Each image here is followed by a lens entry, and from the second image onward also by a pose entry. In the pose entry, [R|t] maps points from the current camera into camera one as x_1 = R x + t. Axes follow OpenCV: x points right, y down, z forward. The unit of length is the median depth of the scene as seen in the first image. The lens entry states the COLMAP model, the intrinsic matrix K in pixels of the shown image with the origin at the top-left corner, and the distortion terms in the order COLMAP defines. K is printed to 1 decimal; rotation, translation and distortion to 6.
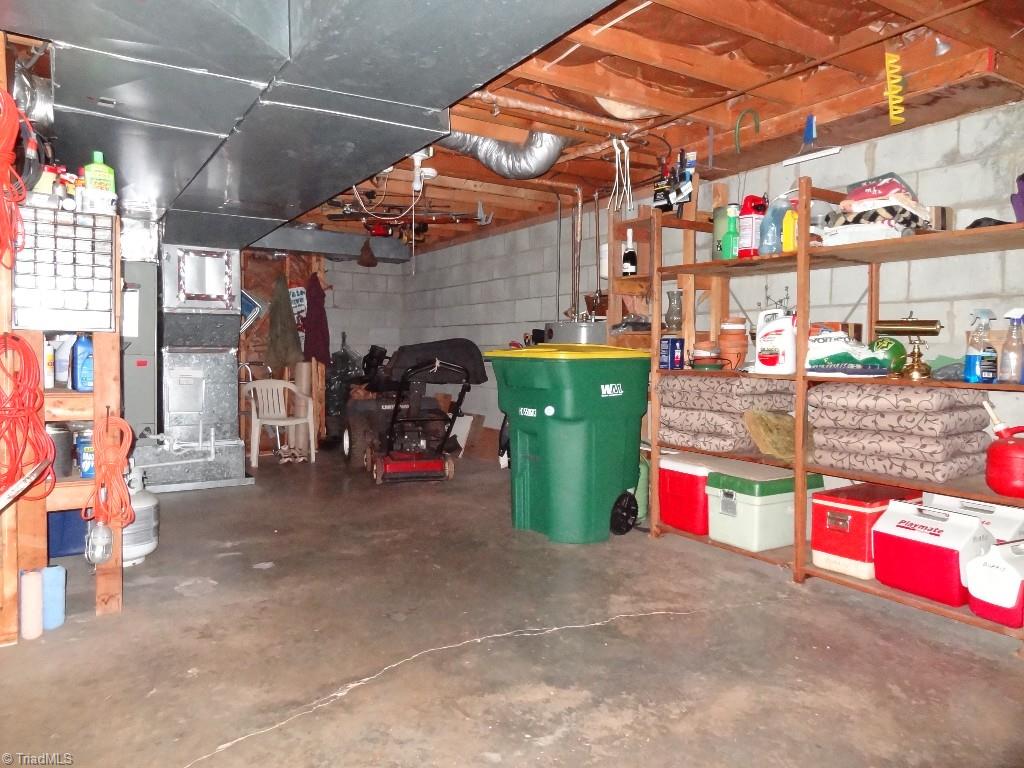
lens RADIAL K [[719.3, 0, 511.8], [0, 719.3, 381.5], [0, 0, 1]] dist [-0.010460, 0.002930]
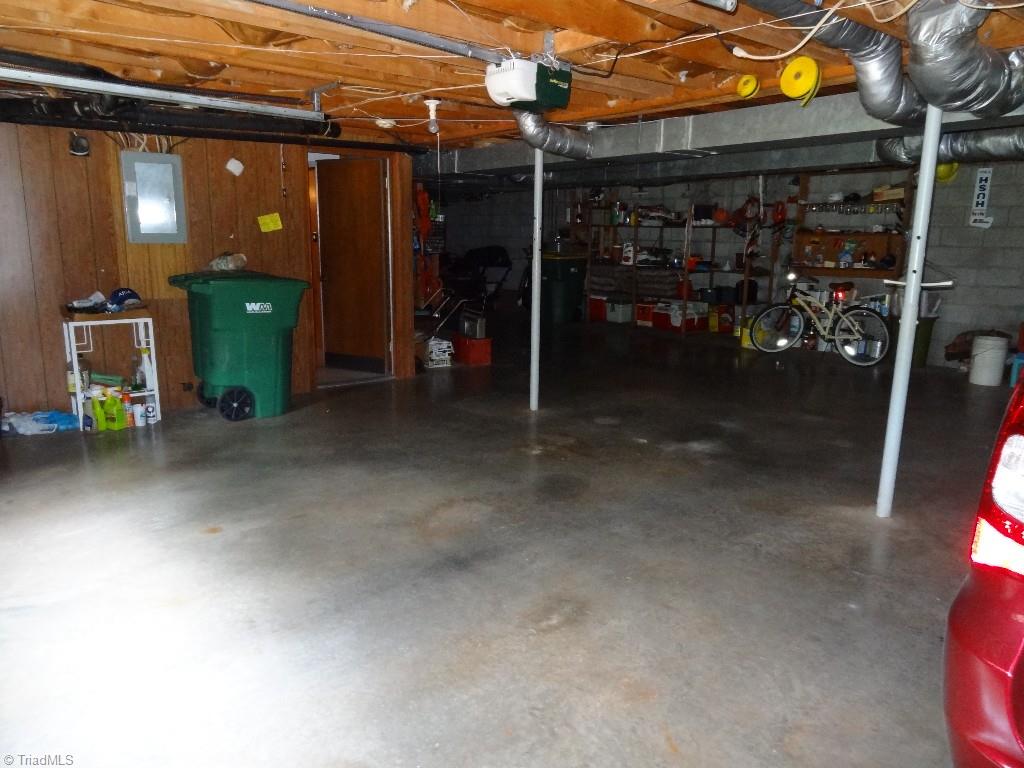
lens RADIAL K [[719.3, 0, 512.4], [0, 719.3, 384.2], [0, 0, 1]] dist [-0.010460, 0.002930]
pose [[0.993976, -0.012392, 0.108898, -0.433850], [-0.005632, 0.986500, 0.163664, -0.006349], [-0.109456, -0.163292, 0.980487, -1.900388]]
